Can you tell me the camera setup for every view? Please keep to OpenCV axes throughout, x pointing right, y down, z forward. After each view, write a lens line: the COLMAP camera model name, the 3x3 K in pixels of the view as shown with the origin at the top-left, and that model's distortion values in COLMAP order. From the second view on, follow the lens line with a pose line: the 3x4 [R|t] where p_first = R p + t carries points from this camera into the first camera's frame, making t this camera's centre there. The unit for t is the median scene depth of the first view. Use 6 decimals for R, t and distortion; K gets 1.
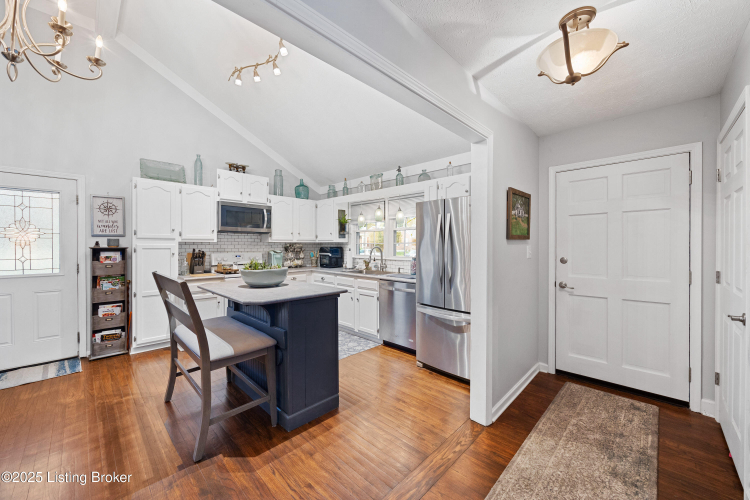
lens RADIAL K [[289.8, 0, 374.3], [0, 289.8, 246.9], [0, 0, 1]] dist [-0.000111, -0.000175]
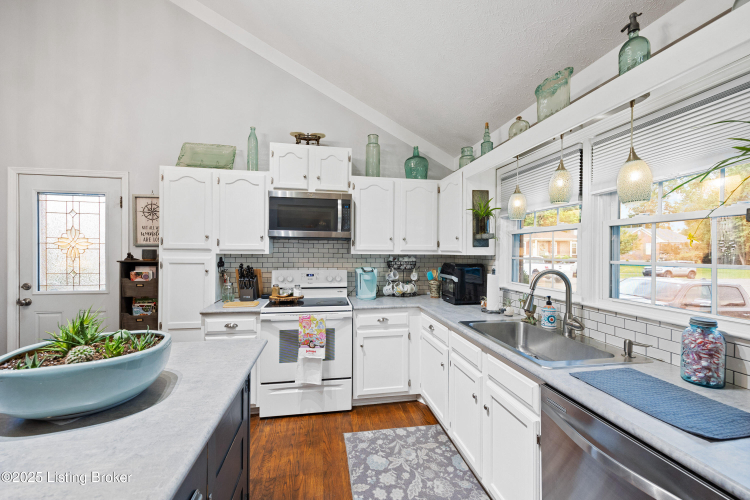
lens RADIAL K [[304.1, 0, 375.4], [0, 304.1, 252.1], [0, 0, 1]] dist [0.007628, -0.000149]
pose [[0.817034, 0.008250, -0.576531, 0.053701], [-0.011320, 0.999934, -0.001733, -0.023339], [0.576479, 0.007942, 0.817074, 0.594309]]
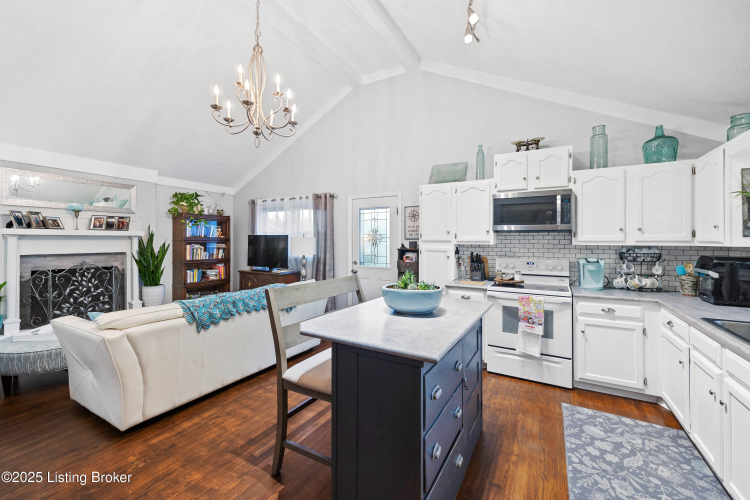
lens RADIAL K [[306.4, 0, 375.2], [0, 306.4, 240.1], [0, 0, 1]] dist [0.008703, -0.000383]
pose [[0.252406, -0.000970, -0.967621, 0.217776], [-0.009687, 0.999947, -0.003529, -0.023847], [0.967573, 0.010264, 0.252383, 0.473185]]
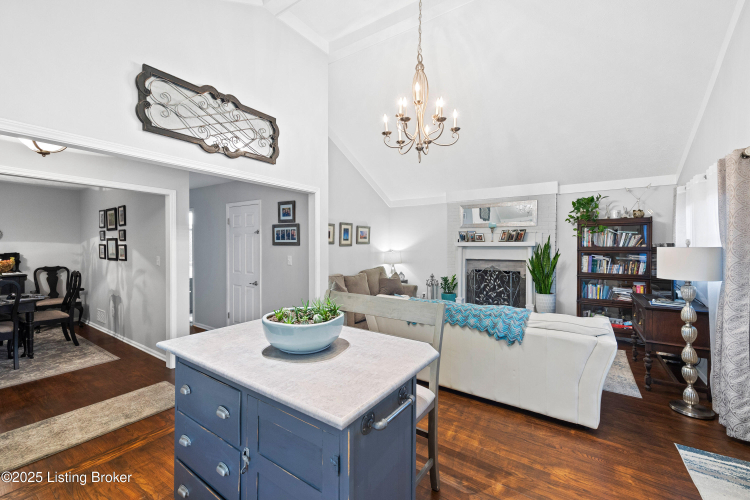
lens RADIAL K [[308.0, 0, 375.0], [0, 308.0, 250.0], [0, 0, 1]] dist [0.001583, 0.000120]
pose [[-0.985056, 0.000321, -0.172234, -0.273229], [-0.003197, 0.999792, 0.020148, -0.042926], [0.172204, 0.020398, -0.984850, 1.063366]]
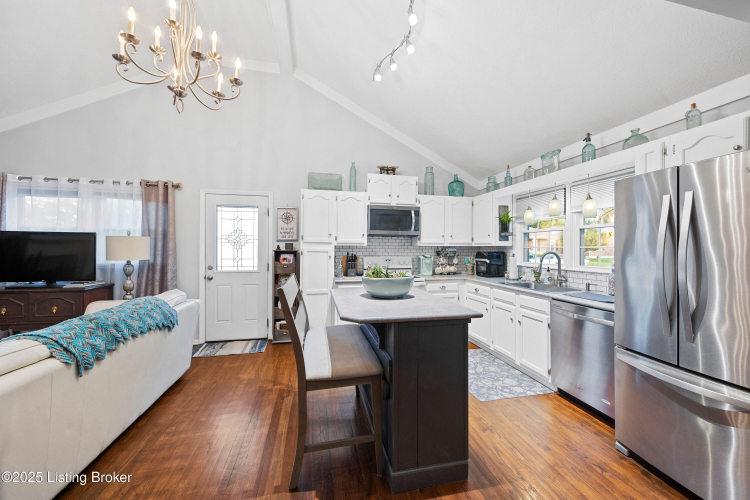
lens RADIAL K [[293.9, 0, 379.1], [0, 293.9, 247.7], [0, 0, 1]] dist [-0.001612, -0.000343]
pose [[0.841221, 0.002027, -0.540688, 0.047942], [-0.008122, 0.999928, -0.008887, -0.001279], [0.540631, 0.011867, 0.841176, 0.166478]]
